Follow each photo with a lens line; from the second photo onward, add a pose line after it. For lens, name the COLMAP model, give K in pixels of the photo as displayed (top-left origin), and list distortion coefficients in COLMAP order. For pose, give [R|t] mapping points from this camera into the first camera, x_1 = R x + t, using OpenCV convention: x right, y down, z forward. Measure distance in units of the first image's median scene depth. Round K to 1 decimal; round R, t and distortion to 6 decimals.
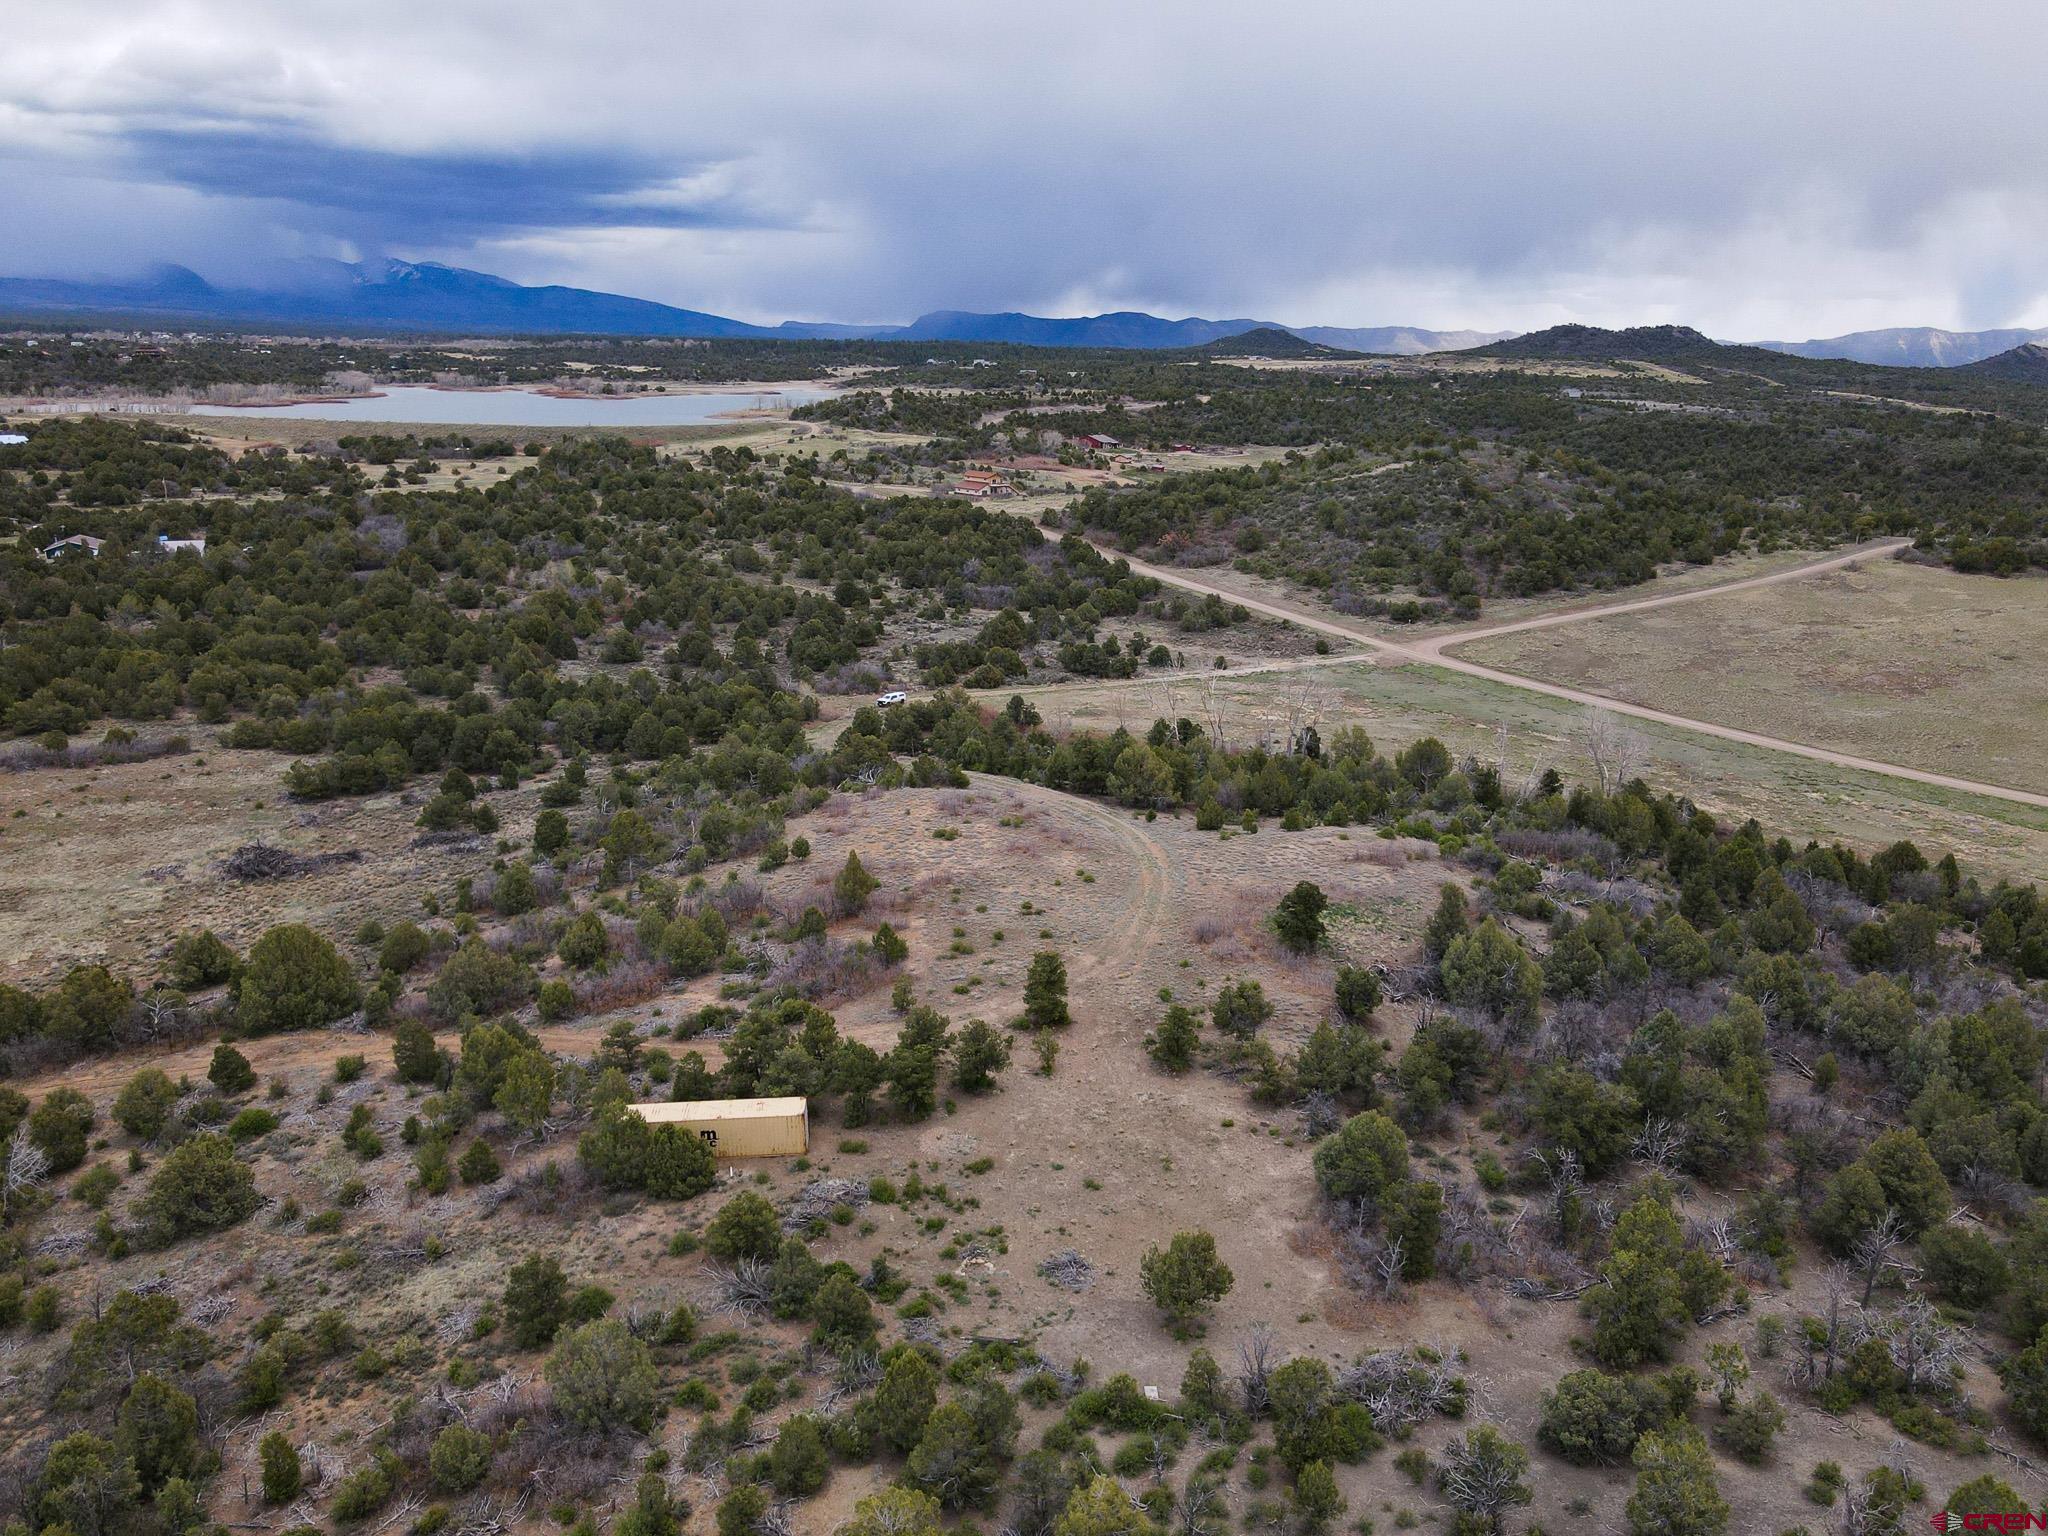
lens RADIAL K [[1490.9, 0, 1034.8], [0, 1490.9, 750.7], [0, 0, 1]] dist [0.015944, 0.007083]
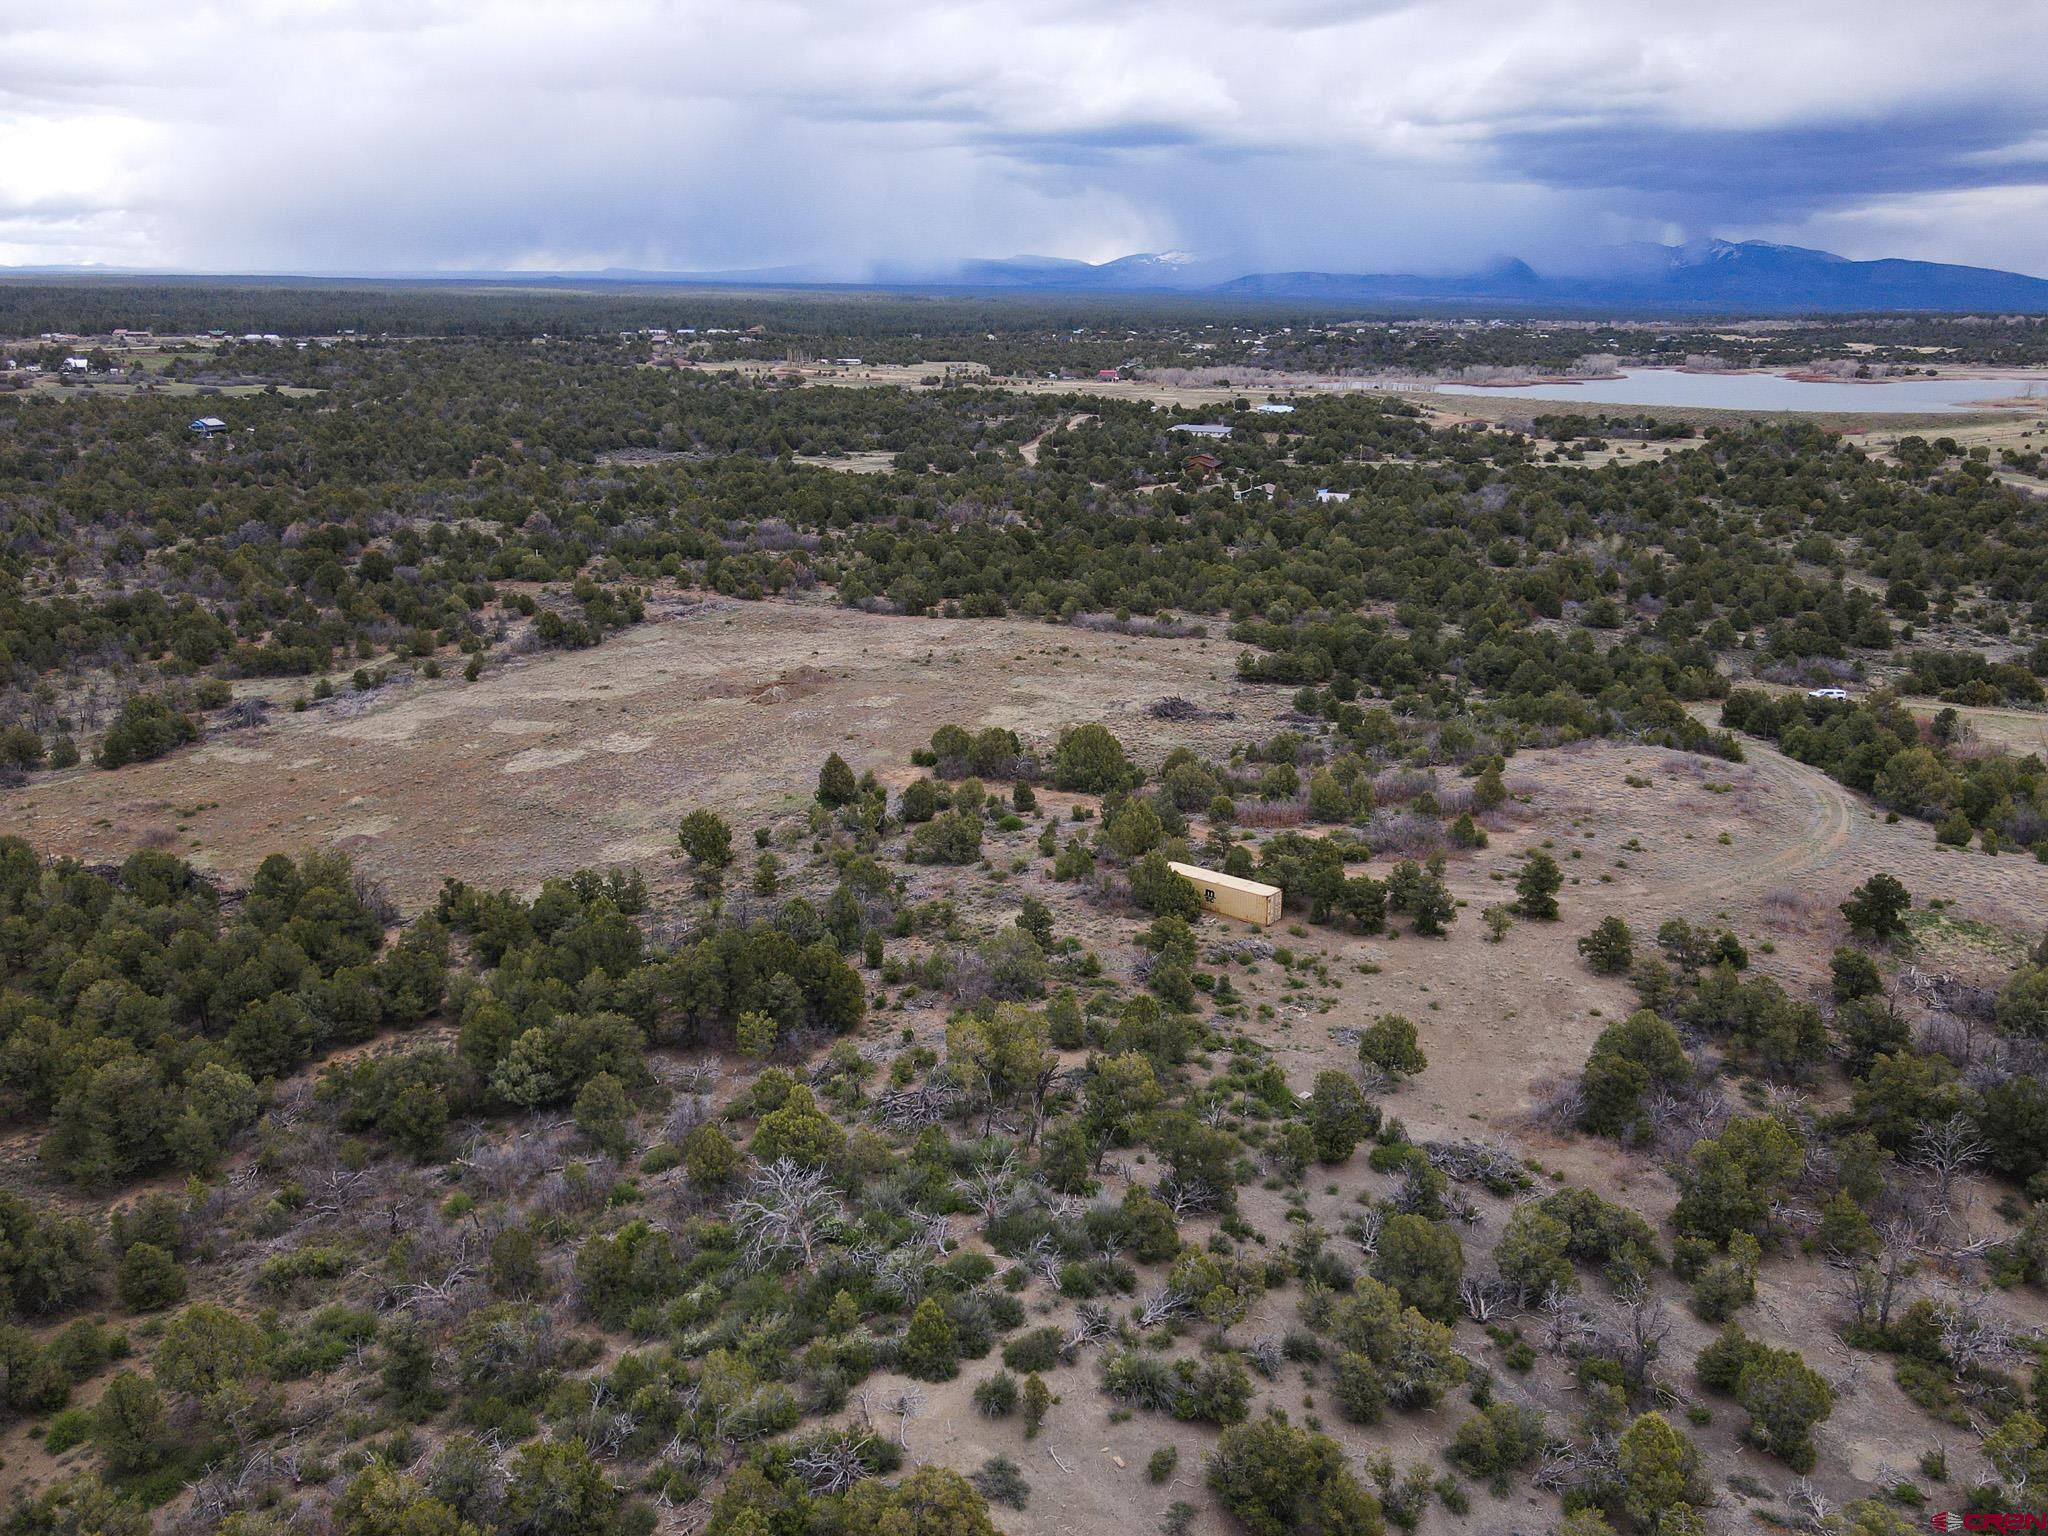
lens RADIAL K [[1490.9, 0, 1030.5], [0, 1490.9, 768.7], [0, 0, 1]] dist [0.015944, 0.007083]
pose [[0.699434, 0.196867, -0.687048, 0.075323], [-0.181779, 0.978702, 0.095382, 0.004566], [0.691193, 0.058178, 0.720325, -0.017896]]
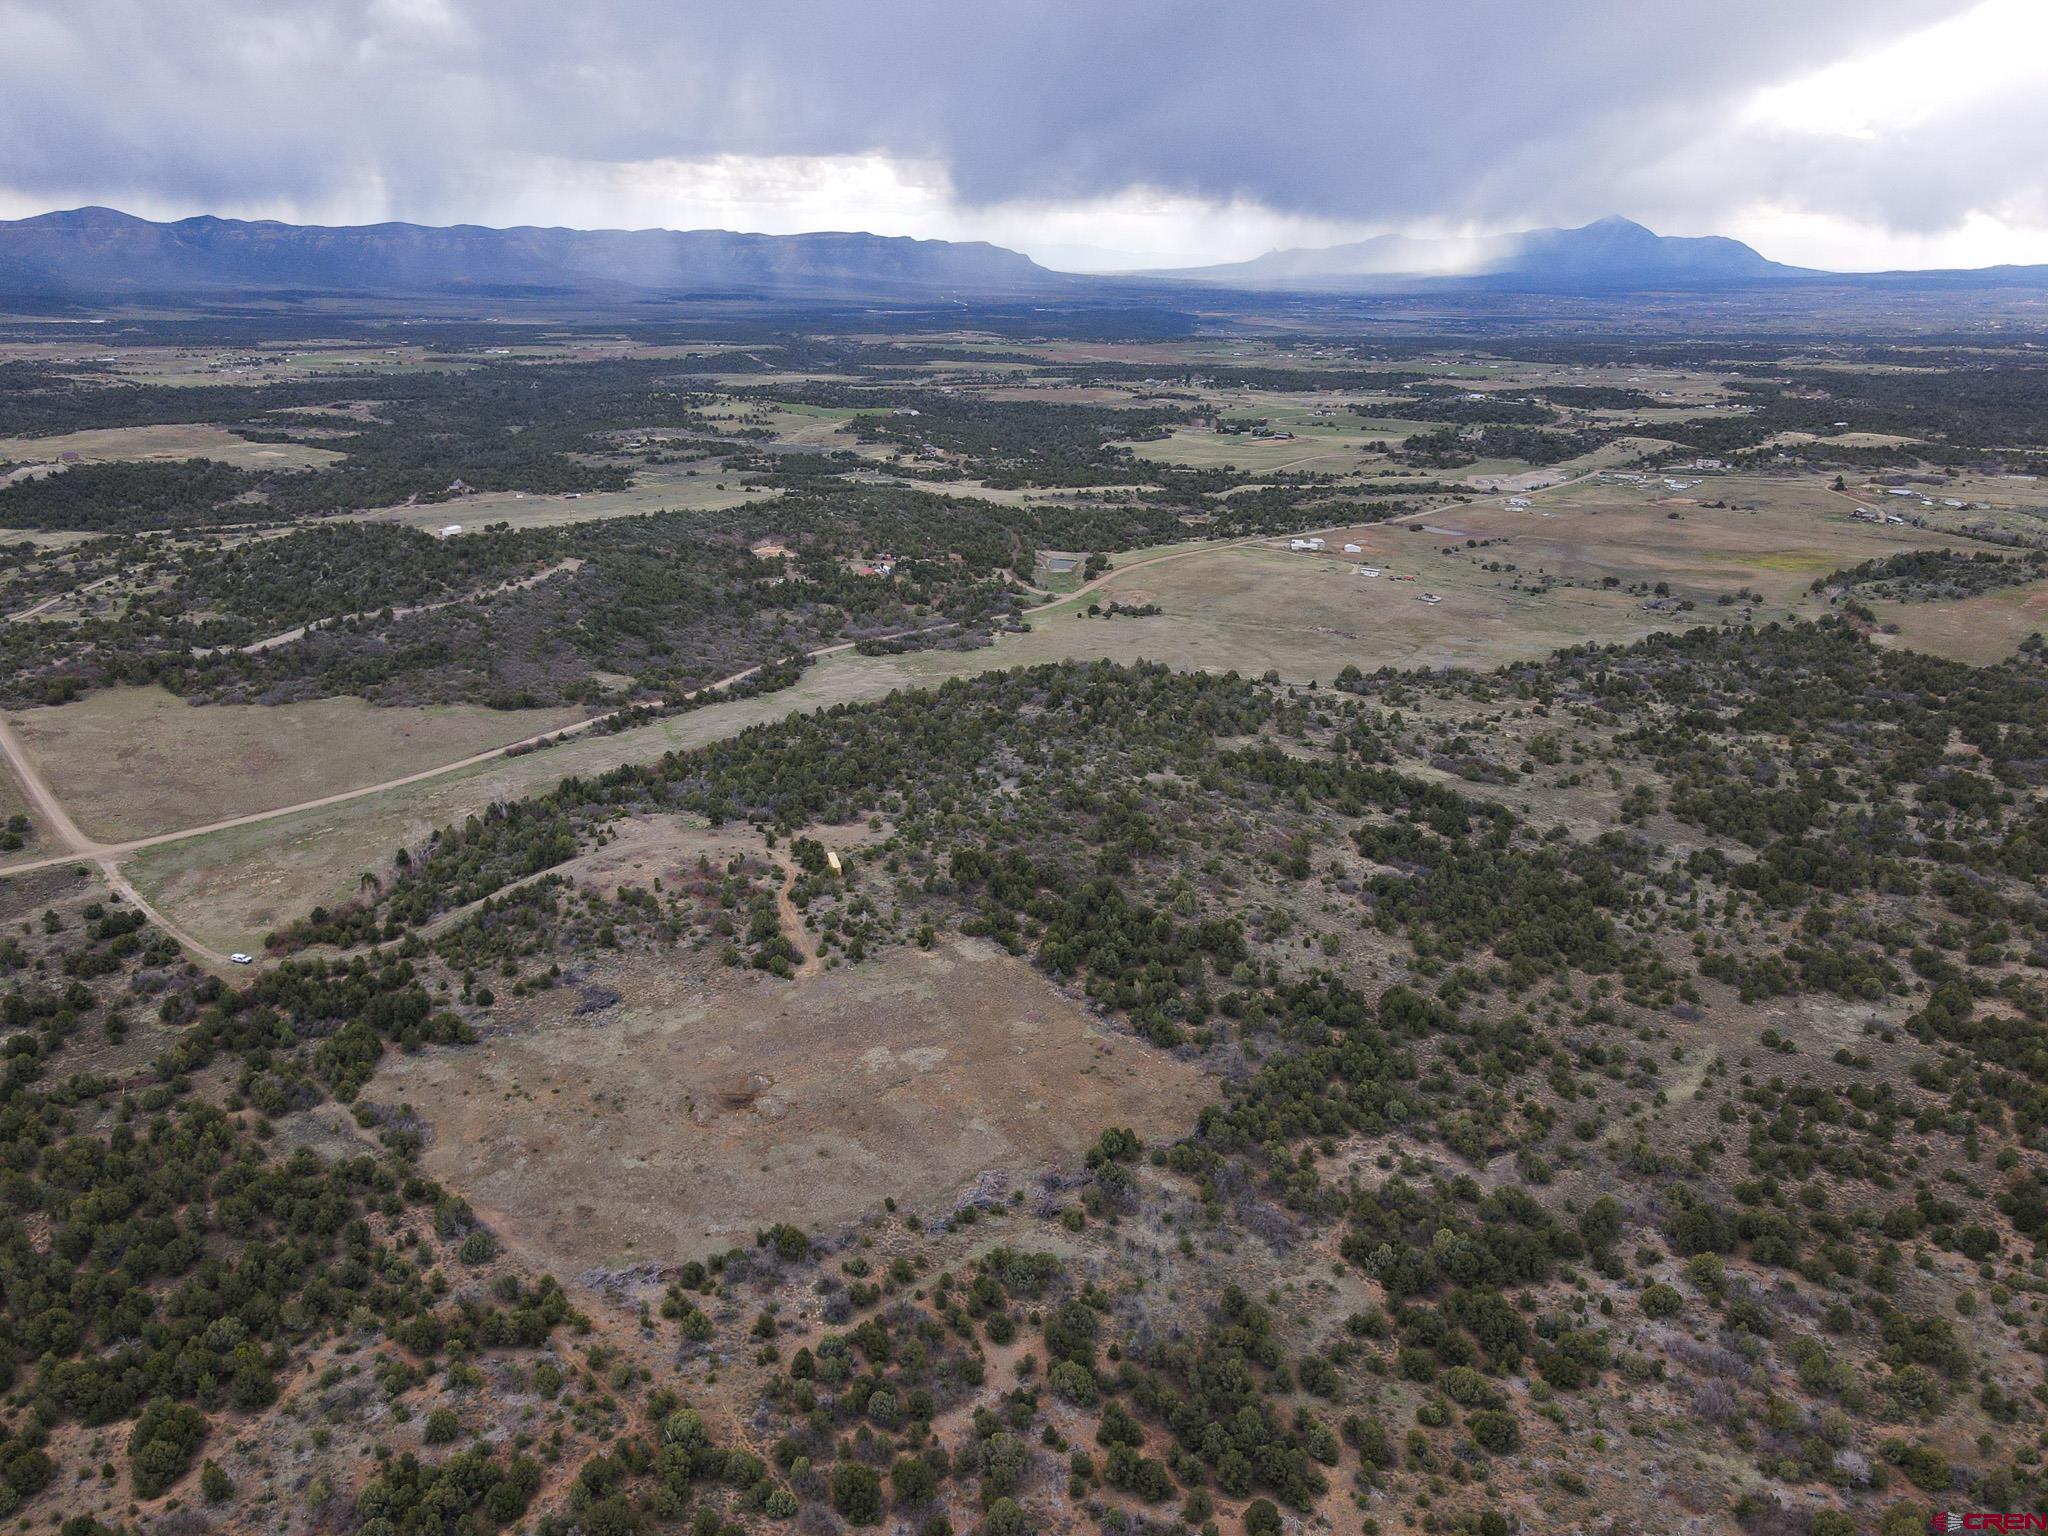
lens RADIAL K [[1490.9, 0, 1022.9], [0, 1490.9, 773.7], [0, 0, 1]] dist [0.015944, 0.007083]
pose [[-0.224940, -0.337246, 0.914148, -0.591955], [0.248403, 0.887344, 0.388481, -0.219978], [-0.942177, 0.314462, -0.115826, 0.111083]]
